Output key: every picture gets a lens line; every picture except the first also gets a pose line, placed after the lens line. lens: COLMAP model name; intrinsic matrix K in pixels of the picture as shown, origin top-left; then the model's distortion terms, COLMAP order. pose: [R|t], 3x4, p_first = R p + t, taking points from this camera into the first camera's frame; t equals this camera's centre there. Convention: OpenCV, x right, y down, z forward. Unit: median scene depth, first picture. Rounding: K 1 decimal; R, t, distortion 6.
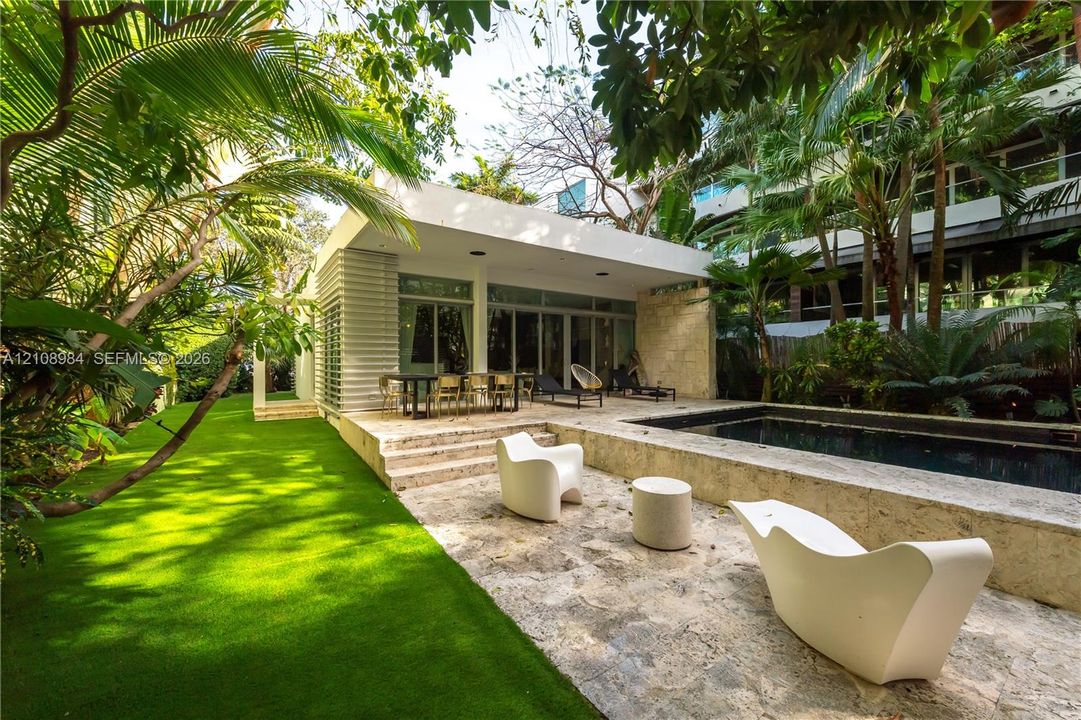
lens RADIAL K [[423.9, 0, 541.4], [0, 423.9, 355.1], [0, 0, 1]] dist [0.002839, -0.001509]
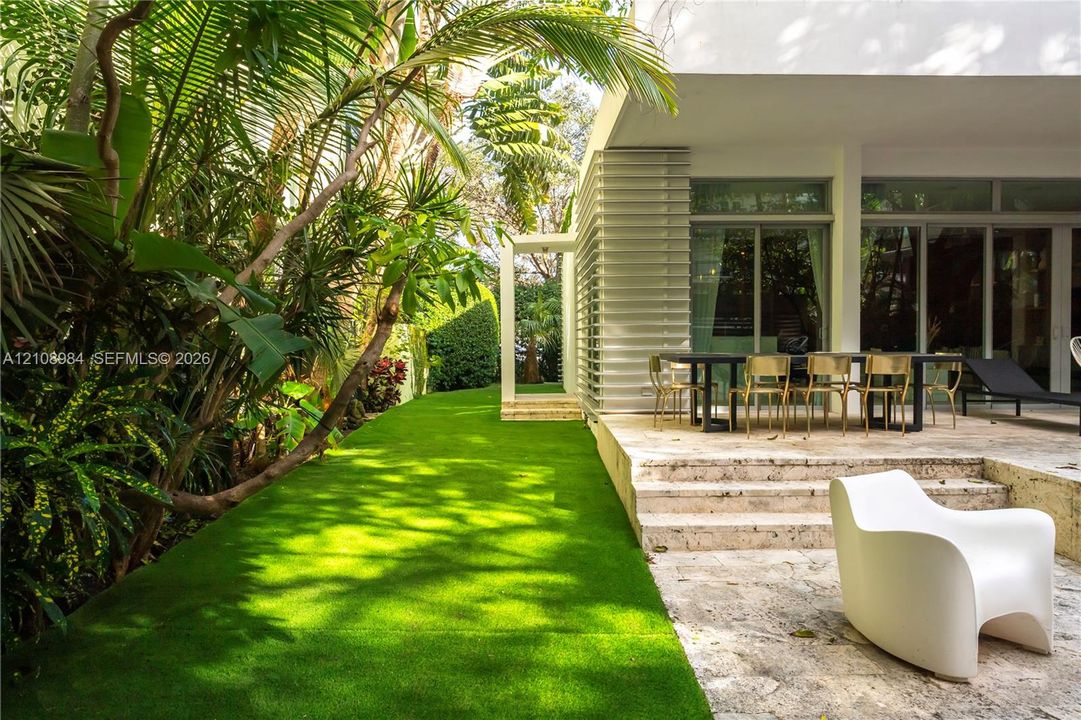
lens RADIAL K [[710.4, 0, 531.8], [0, 710.4, 358.8], [0, 0, 1]] dist [0.021304, -0.015672]
pose [[0.825553, 0.010431, -0.564229, 0.045562], [0.011596, 0.999304, 0.035442, 0.018924], [0.564206, -0.035802, 0.824857, 0.093935]]
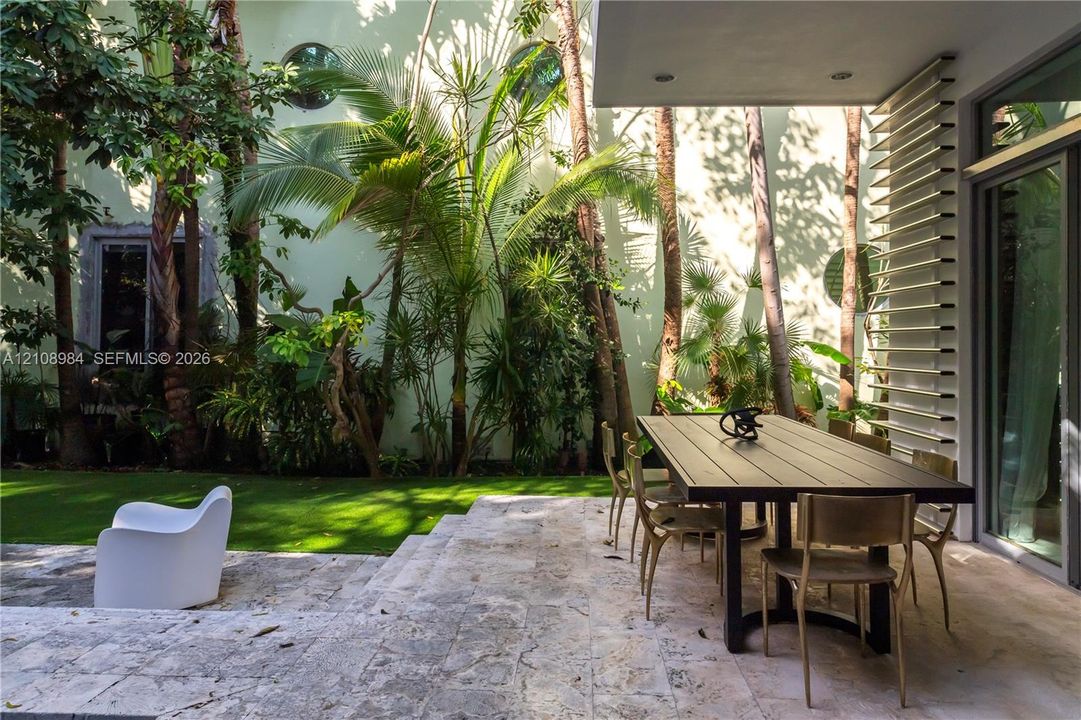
lens RADIAL K [[710.4, 0, 543.9], [0, 710.4, 353.6], [0, 0, 1]] dist [0.021304, -0.015672]
pose [[-0.607604, -0.003227, -0.794233, 0.336458], [-0.000986, 0.999994, -0.003308, -0.013309], [0.794239, -0.001227, -0.607604, 1.383555]]
